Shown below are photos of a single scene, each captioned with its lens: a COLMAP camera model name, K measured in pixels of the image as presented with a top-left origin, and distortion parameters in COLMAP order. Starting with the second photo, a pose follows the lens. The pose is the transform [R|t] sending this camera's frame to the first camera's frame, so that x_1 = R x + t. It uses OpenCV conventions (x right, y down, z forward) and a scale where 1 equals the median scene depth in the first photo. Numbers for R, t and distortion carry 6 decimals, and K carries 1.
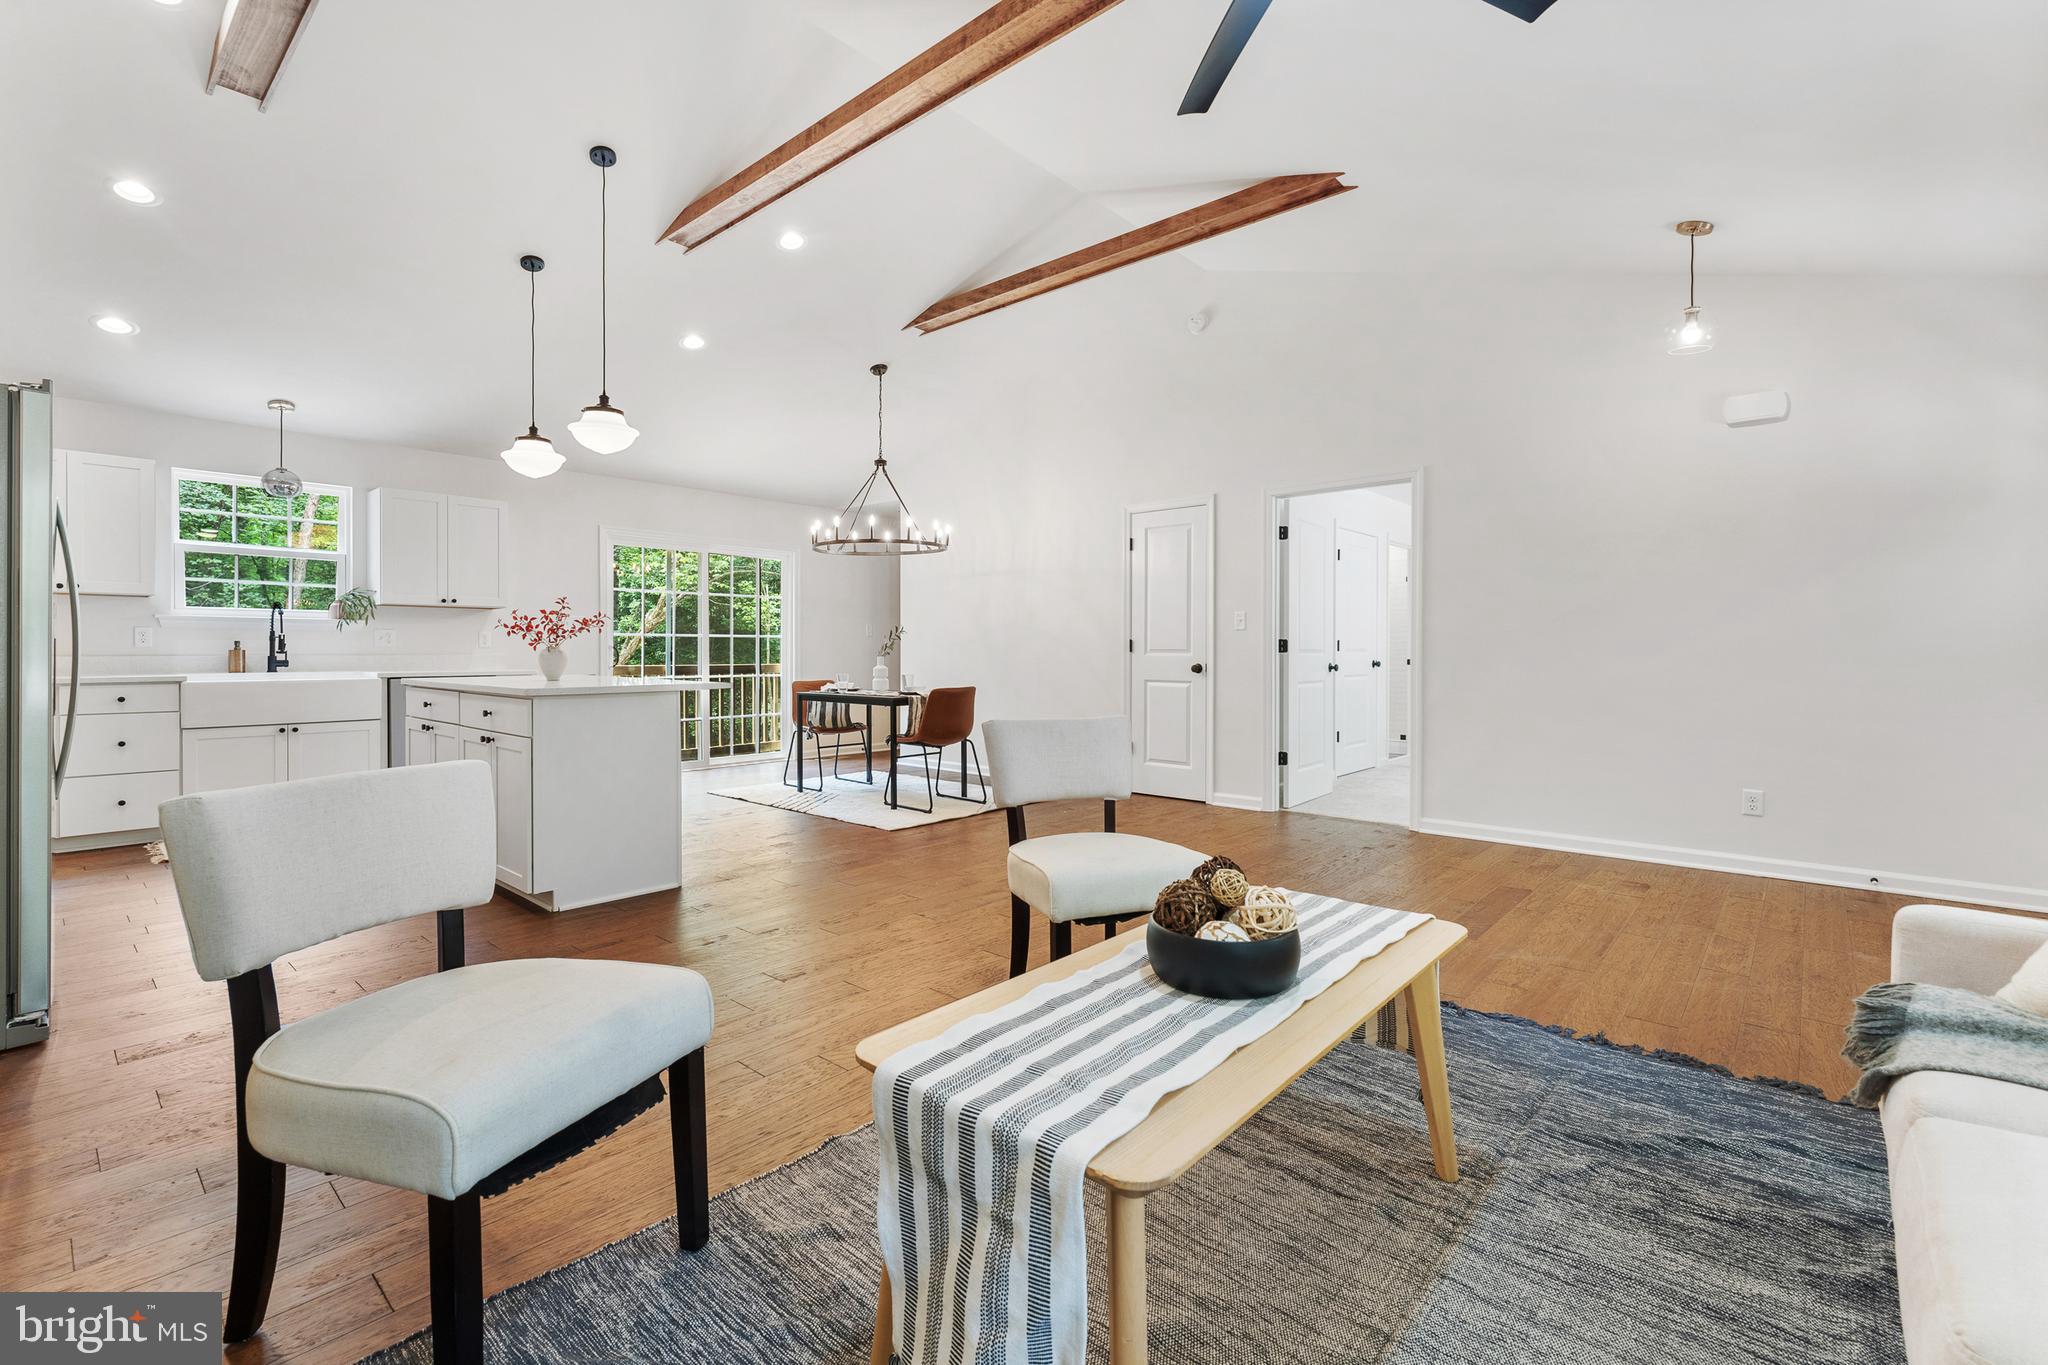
lens RADIAL K [[904.6, 0, 1012.3], [0, 904.6, 654.2], [0, 0, 1]] dist [0.002287, 0.000041]
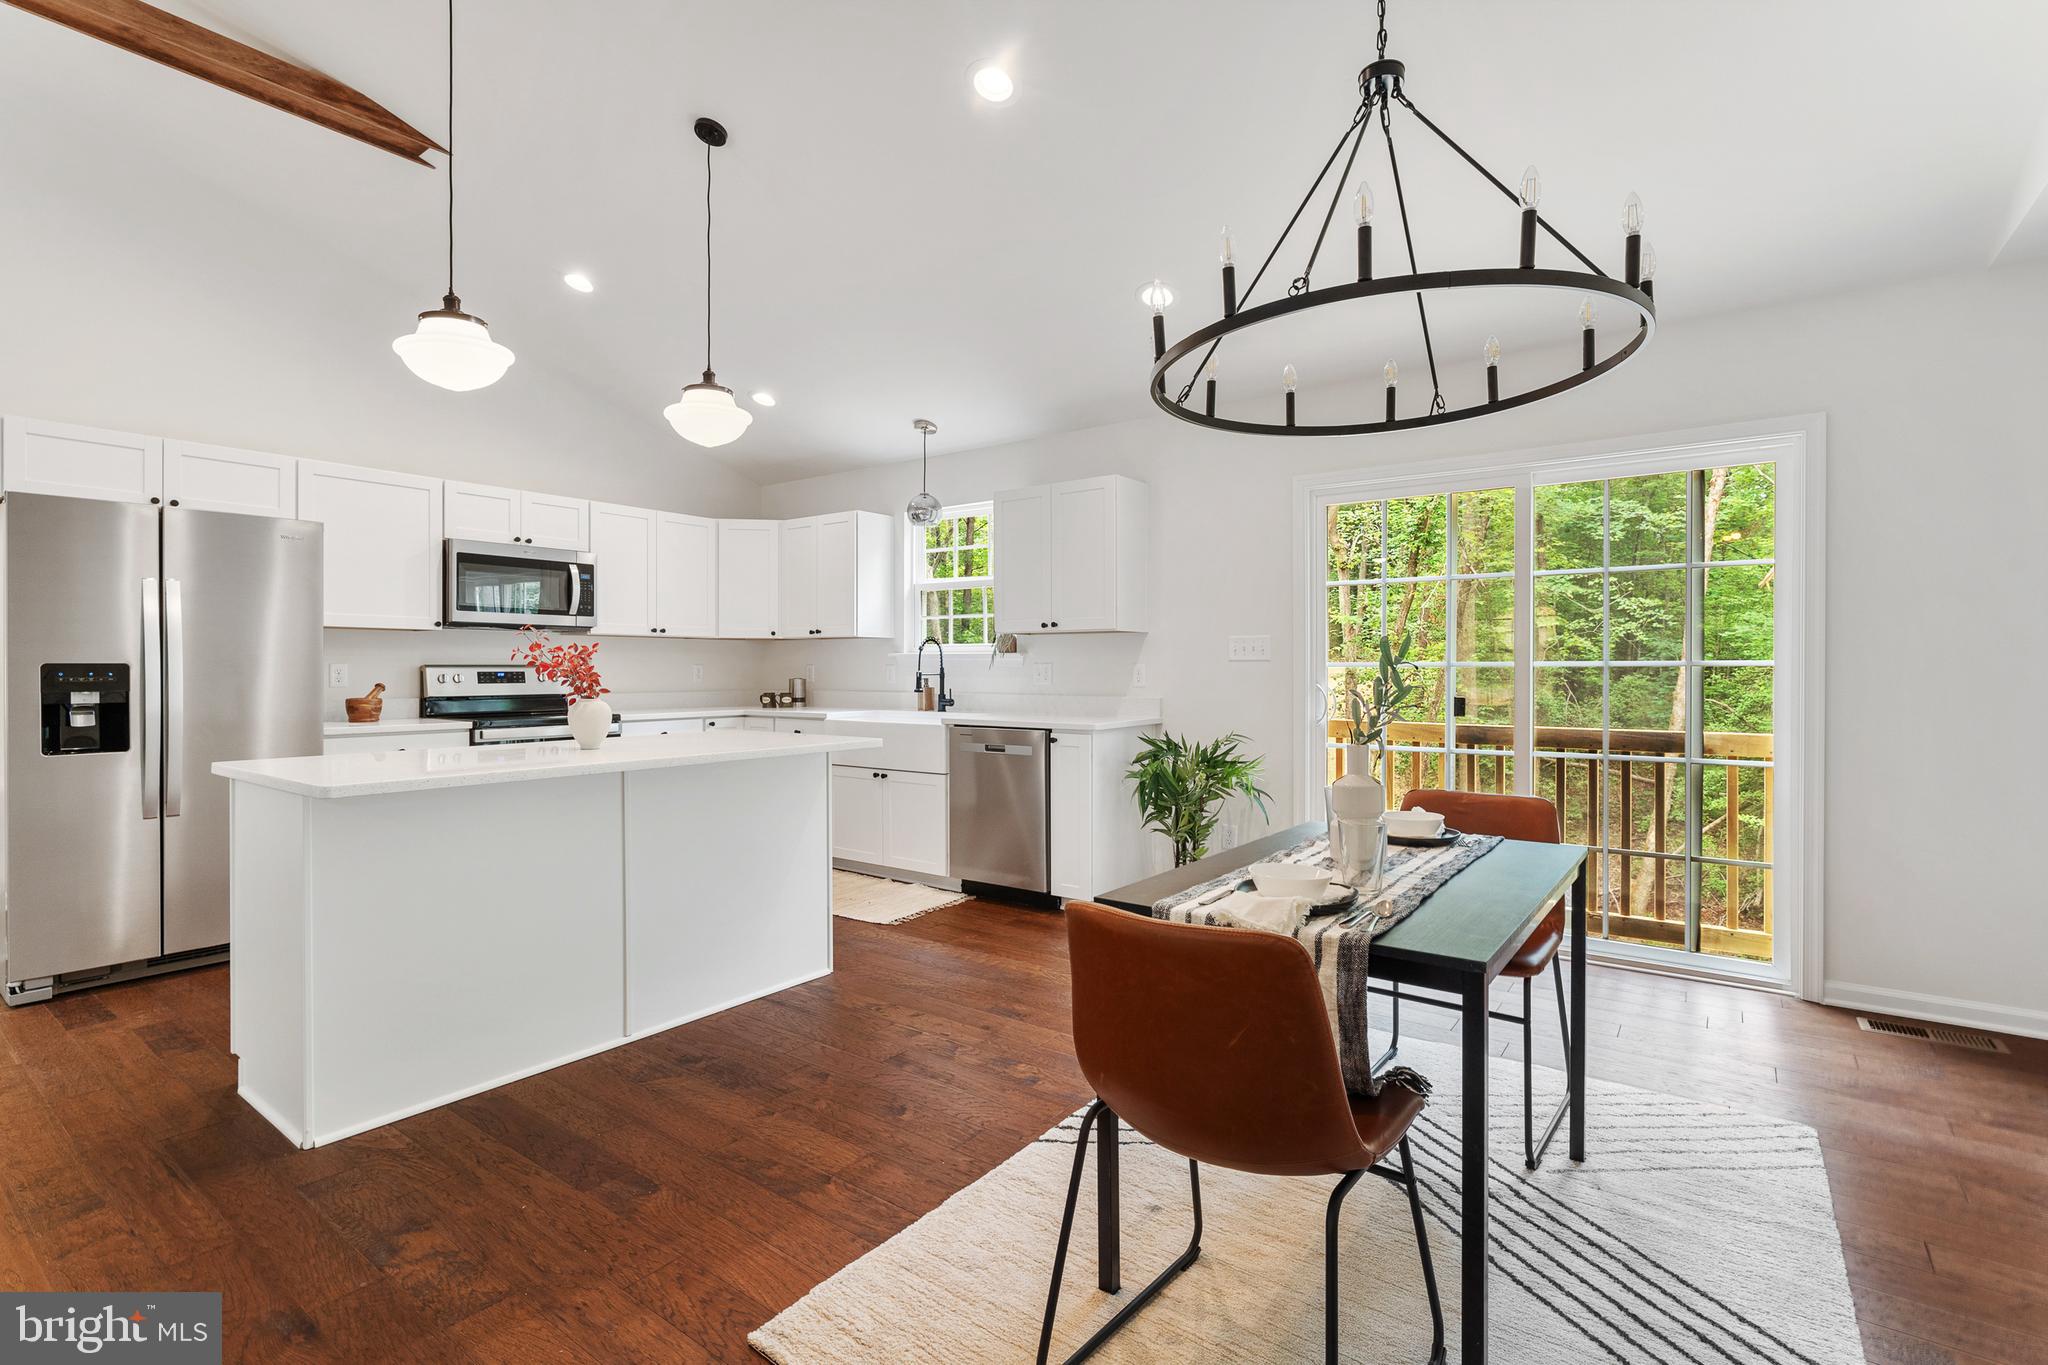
lens RADIAL K [[941.1, 0, 1013.4], [0, 941.1, 670.5], [0, 0, 1]] dist [-0.000235, -0.000142]
pose [[0.094937, 0.001549, -0.995482, 0.164868], [-0.003635, 0.999993, 0.001209, -0.023624], [0.995477, 0.003503, 0.094942, 0.959957]]
